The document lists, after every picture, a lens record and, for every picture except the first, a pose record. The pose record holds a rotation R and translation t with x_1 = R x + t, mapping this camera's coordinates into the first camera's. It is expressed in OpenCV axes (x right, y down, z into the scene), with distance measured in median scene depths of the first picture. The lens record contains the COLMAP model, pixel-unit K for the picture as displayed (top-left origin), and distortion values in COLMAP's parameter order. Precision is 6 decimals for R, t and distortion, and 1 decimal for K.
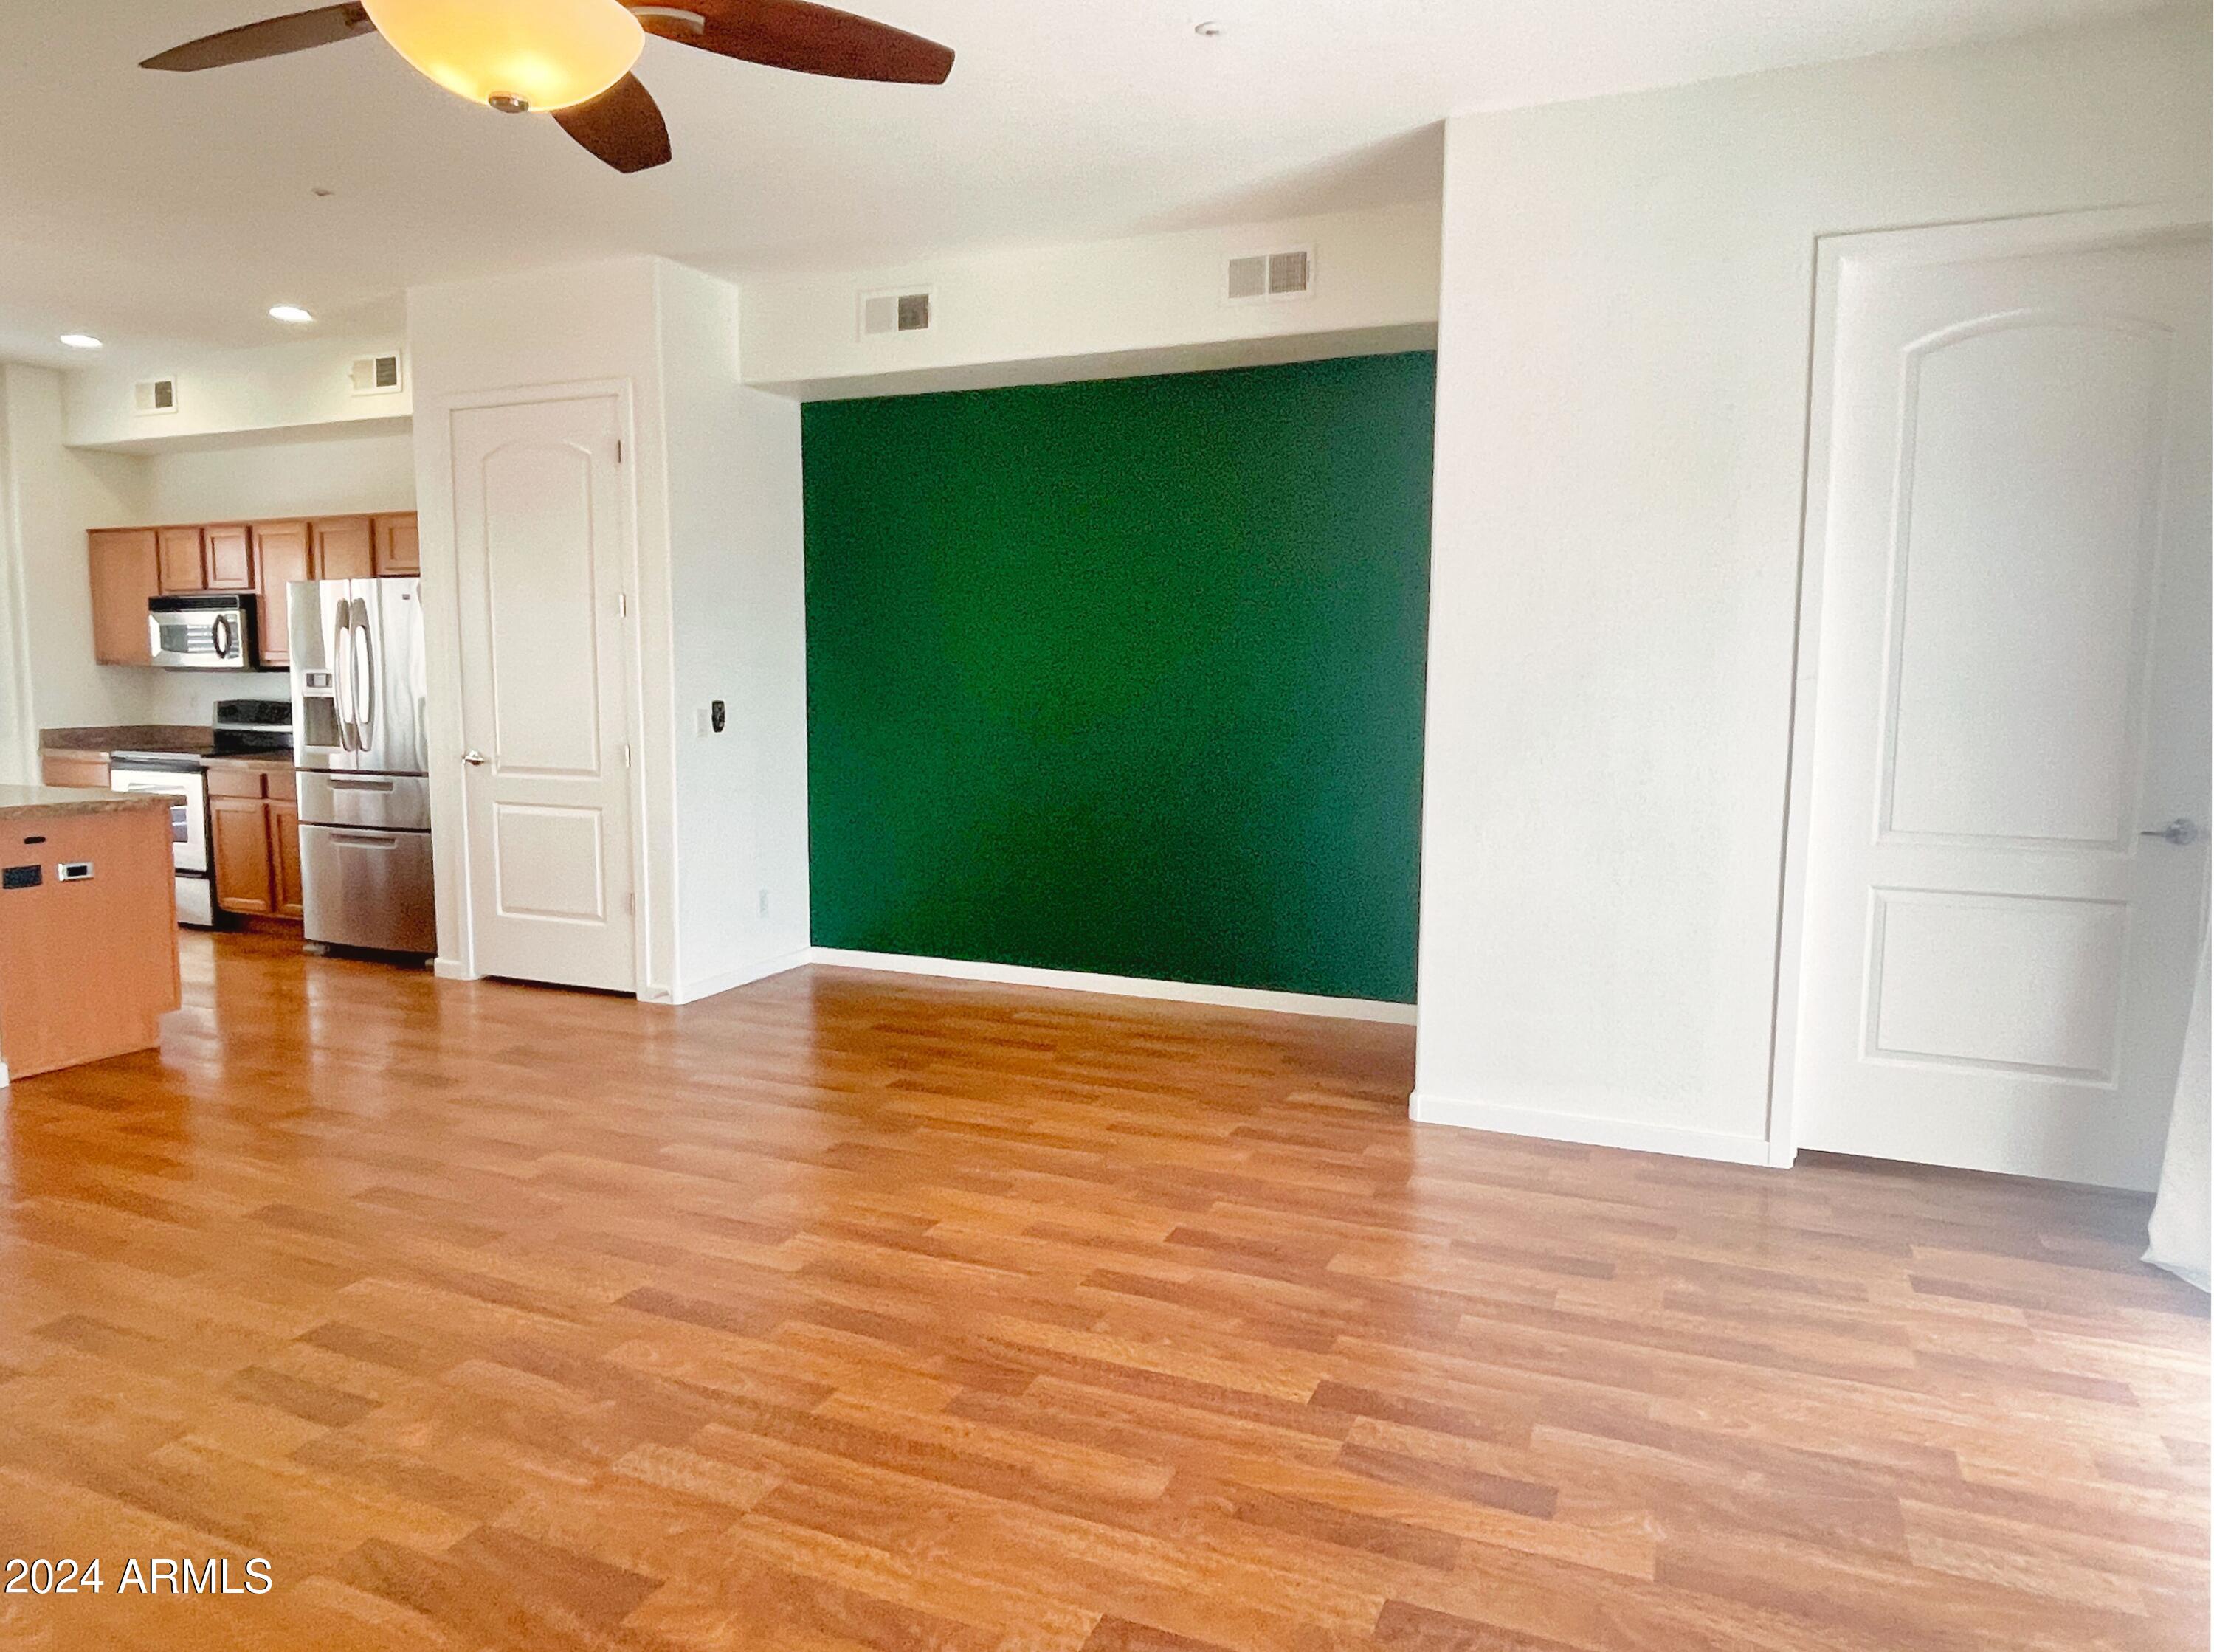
lens RADIAL K [[1403.5, 0, 1097.2], [0, 1403.5, 795.9], [0, 0, 1]] dist [-0.006740, -0.001108]
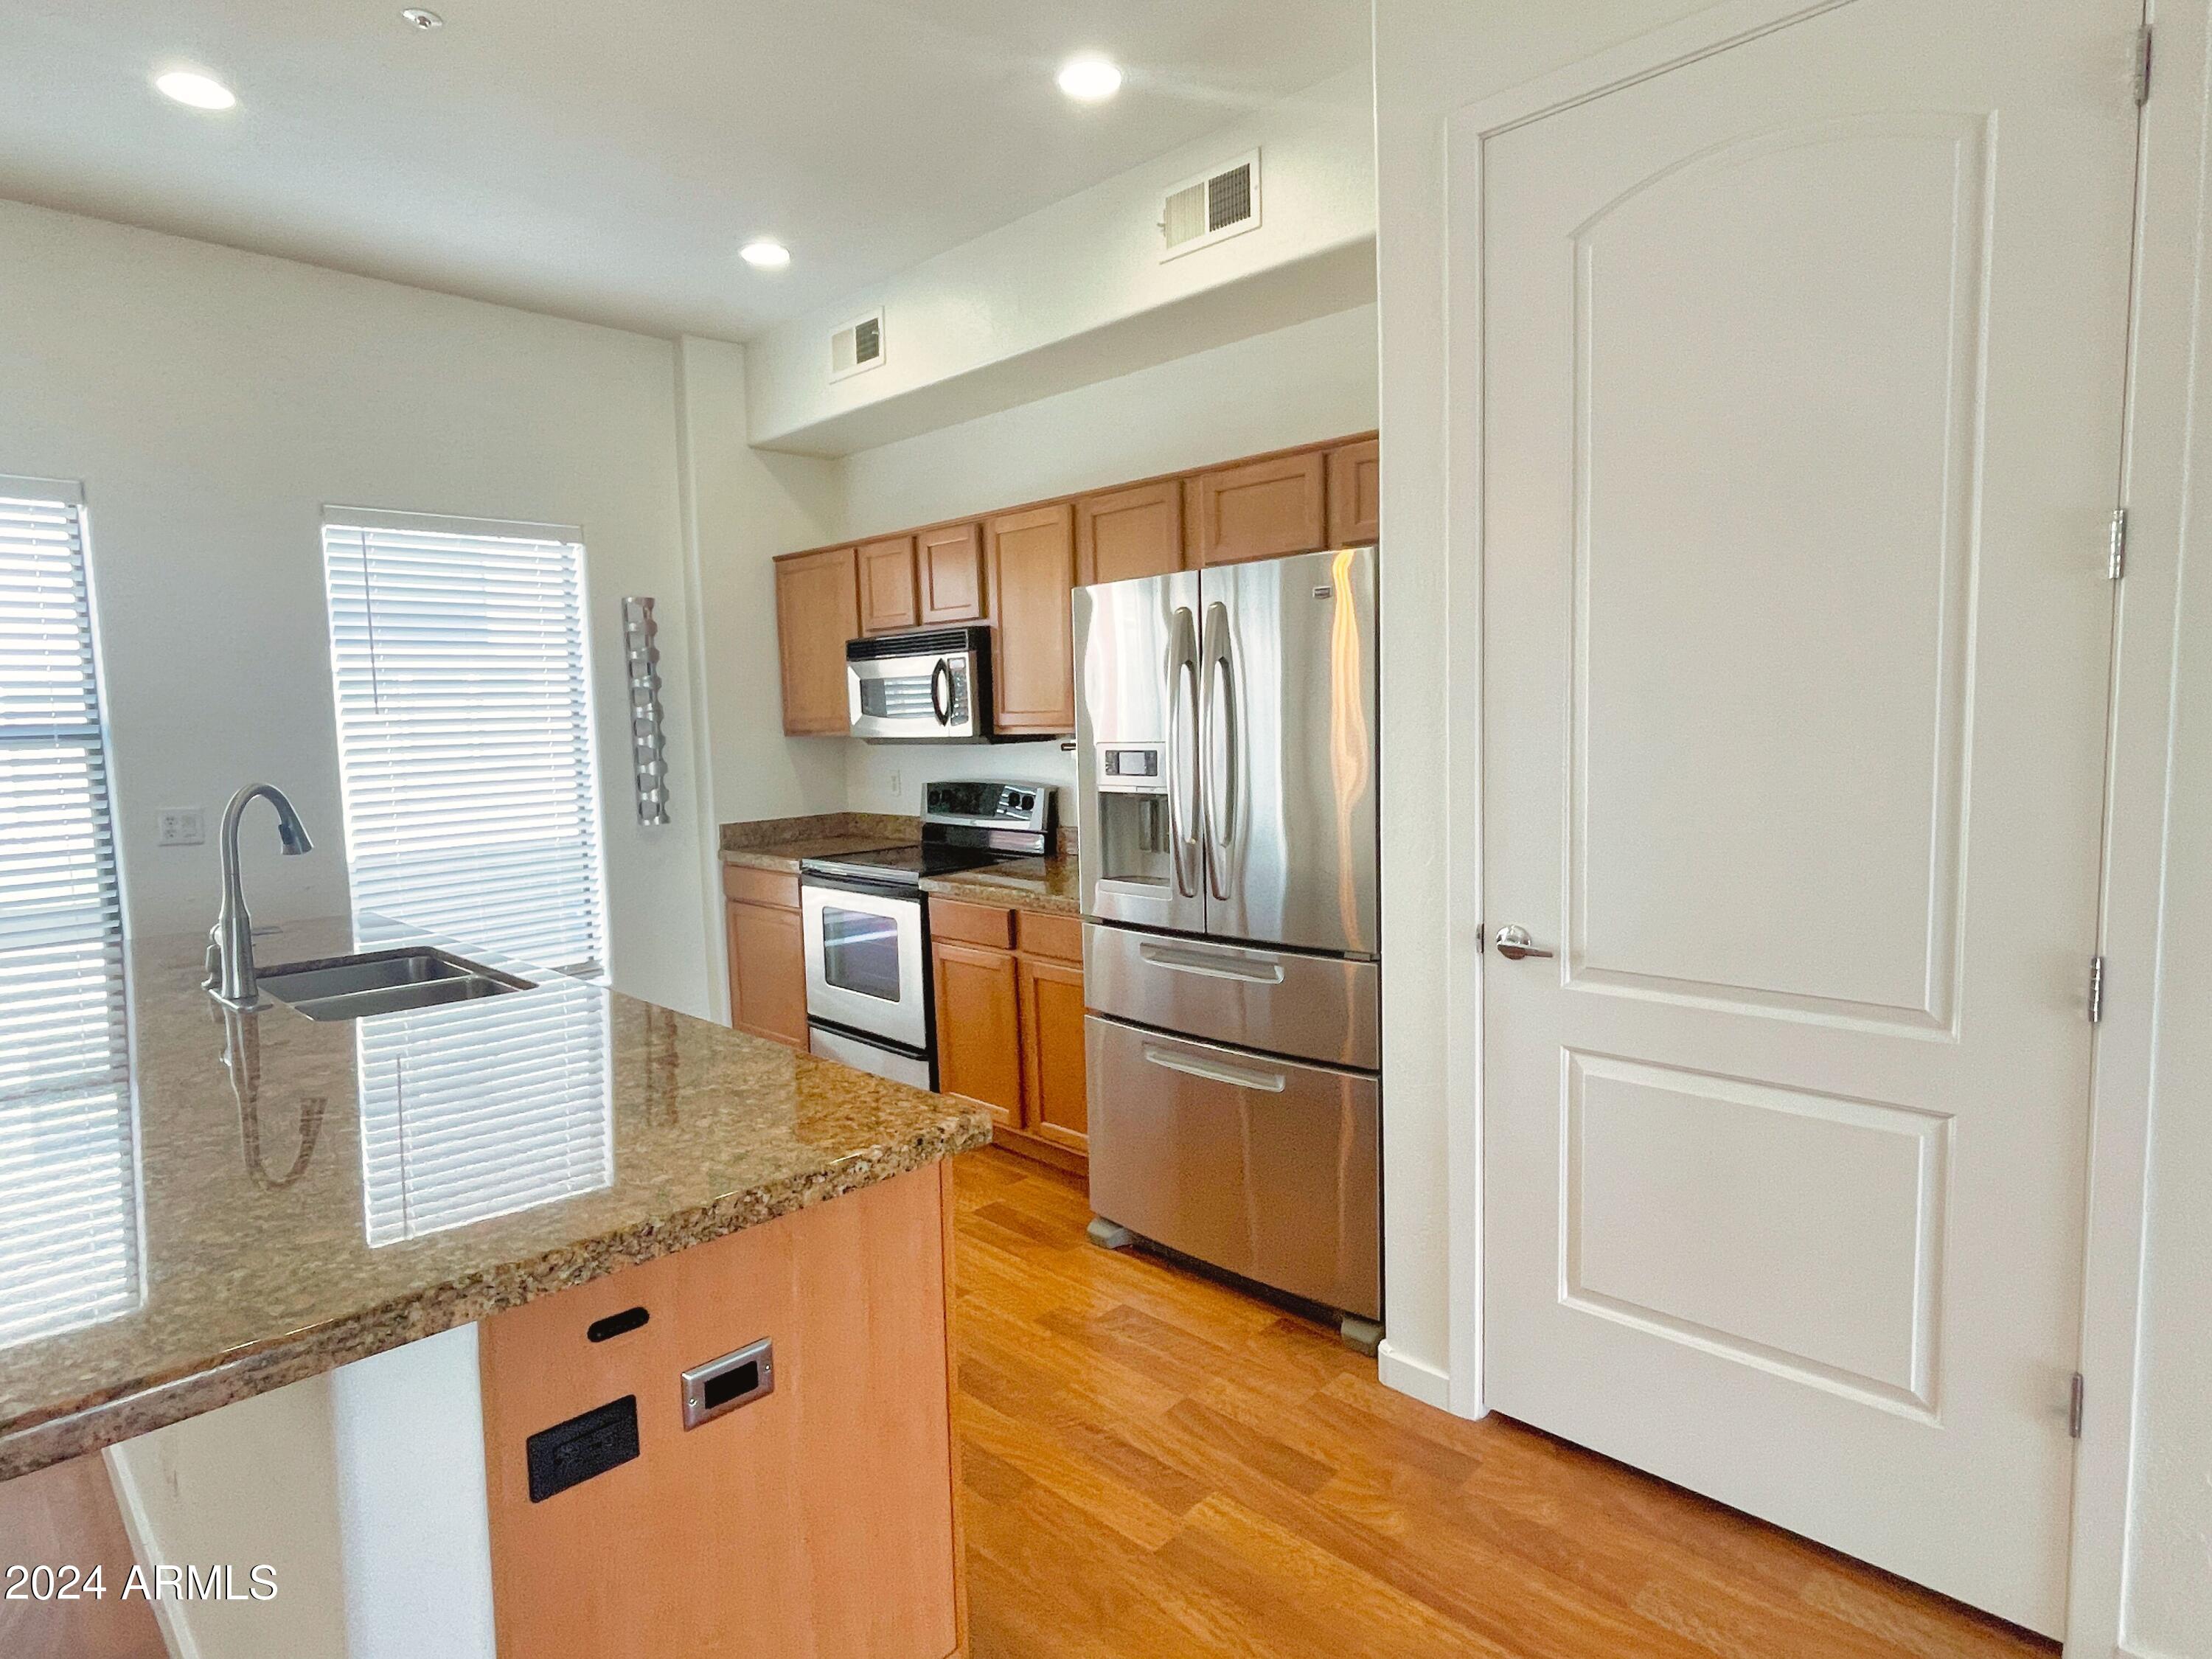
lens RADIAL K [[1177.5, 0, 1106.0], [0, 1177.5, 829.5], [0, 0, 1]] dist [0.025931, 0.000094]
pose [[0.938135, 0.008465, -0.346167, -0.355499], [-0.006178, 0.999951, 0.007710, -0.052691], [0.346215, -0.005094, 0.938141, 0.495323]]
